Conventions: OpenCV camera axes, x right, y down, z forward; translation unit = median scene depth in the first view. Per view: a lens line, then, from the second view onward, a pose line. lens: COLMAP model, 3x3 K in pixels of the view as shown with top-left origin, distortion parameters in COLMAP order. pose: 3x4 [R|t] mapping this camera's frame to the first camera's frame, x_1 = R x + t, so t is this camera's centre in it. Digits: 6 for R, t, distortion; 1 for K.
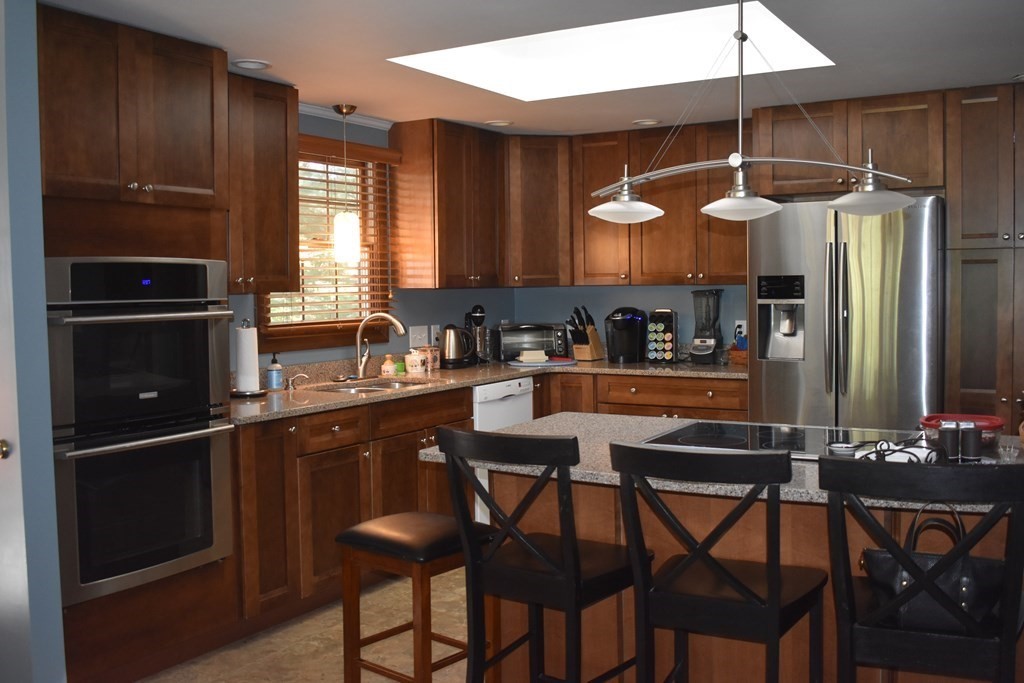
lens RADIAL K [[1003.4, 0, 512.0], [0, 1003.4, 341.5], [0, 0, 1]] dist [-0.077397, -0.005930]
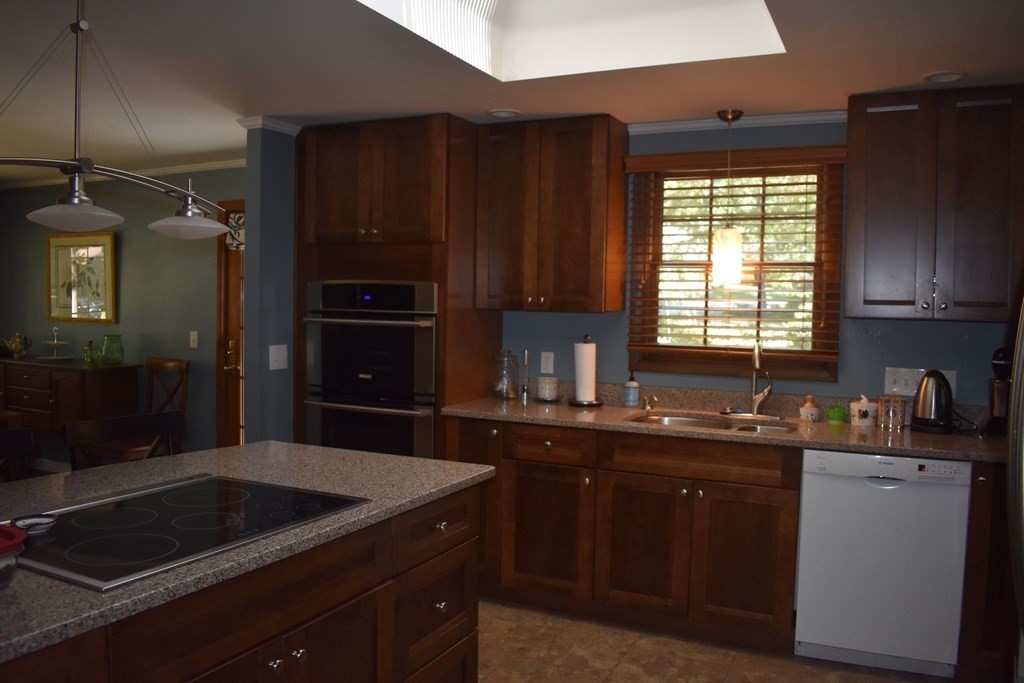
lens RADIAL K [[792.2, 0, 512.0], [0, 792.2, 341.5], [0, 0, 1]] dist [-0.098523, -0.003244]
pose [[0.085611, 0.065323, -0.994185, 0.506797], [-0.077443, 0.995266, 0.058725, -0.051353], [0.993314, 0.071965, 0.090265, 0.713923]]
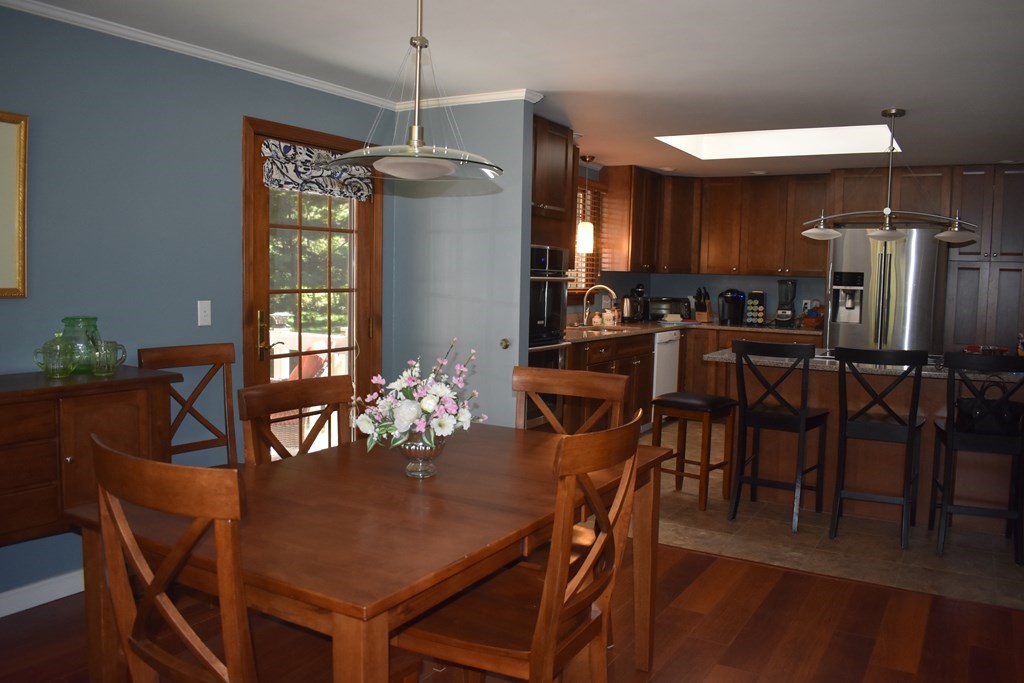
lens RADIAL K [[829.7, 0, 512.0], [0, 829.7, 341.5], [0, 0, 1]] dist [-0.078705, -0.001365]
pose [[0.999187, 0.037395, 0.015082, -0.284316], [-0.037727, 0.999038, 0.022359, 0.036972], [-0.014232, -0.022910, 0.999636, -0.328792]]
